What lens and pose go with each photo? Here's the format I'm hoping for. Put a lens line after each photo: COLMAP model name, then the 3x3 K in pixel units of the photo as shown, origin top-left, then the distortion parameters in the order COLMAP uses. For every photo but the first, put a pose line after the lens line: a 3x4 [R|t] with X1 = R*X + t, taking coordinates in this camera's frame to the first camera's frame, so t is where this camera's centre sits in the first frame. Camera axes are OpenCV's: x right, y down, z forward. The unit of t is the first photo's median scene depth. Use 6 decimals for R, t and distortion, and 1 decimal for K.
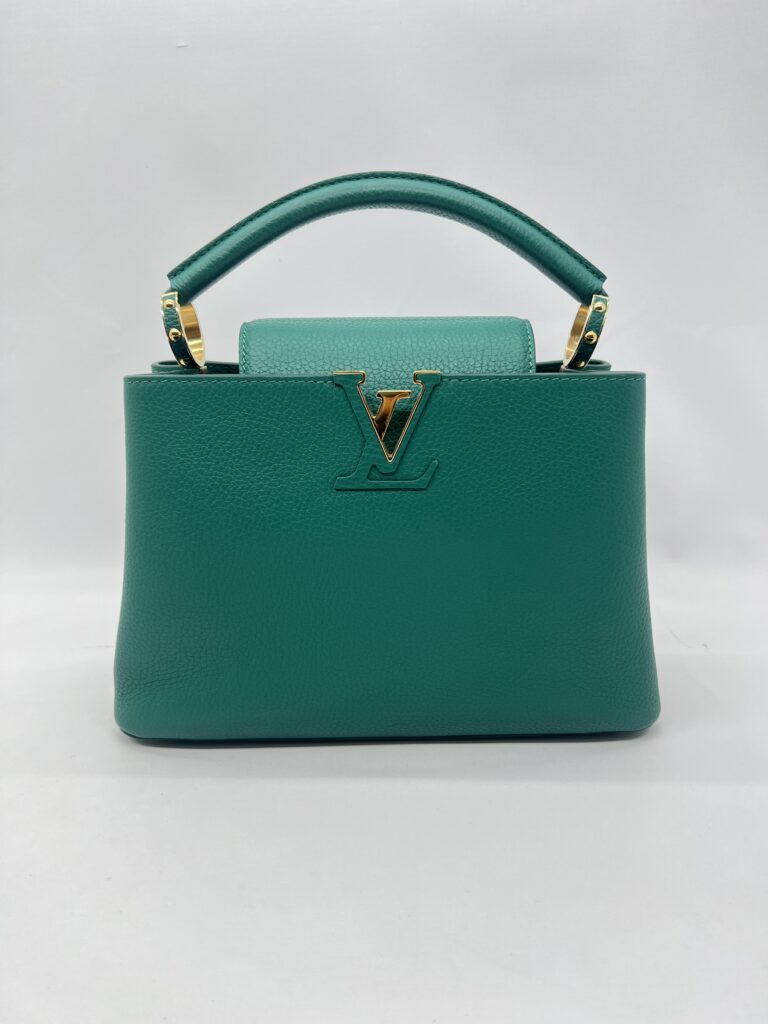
lens RADIAL K [[766.1, 0, 393.4], [0, 766.1, 515.8], [0, 0, 1]] dist [-0.001495, -0.002187]
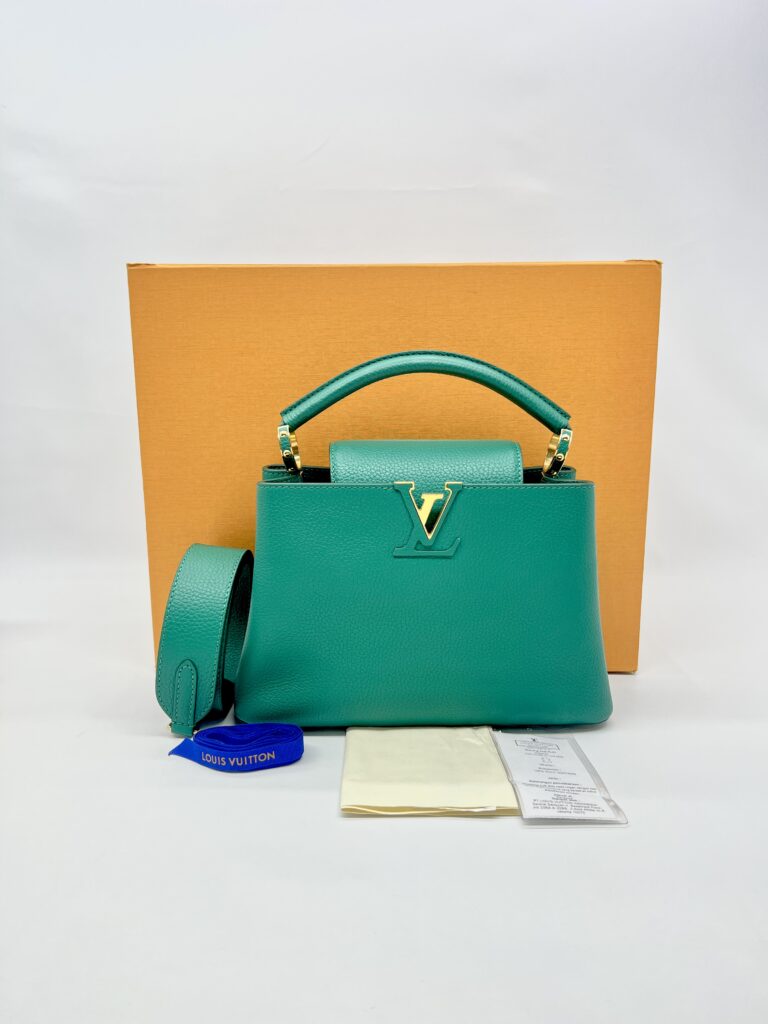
lens RADIAL K [[766.1, 0, 377.1], [0, 766.1, 509.2], [0, 0, 1]] dist [-0.001495, -0.002187]
pose [[0.999505, 0.003415, -0.031278, -0.057674], [-0.005669, 0.997369, -0.072265, -0.016510], [0.030949, 0.072406, 0.996895, -0.516032]]
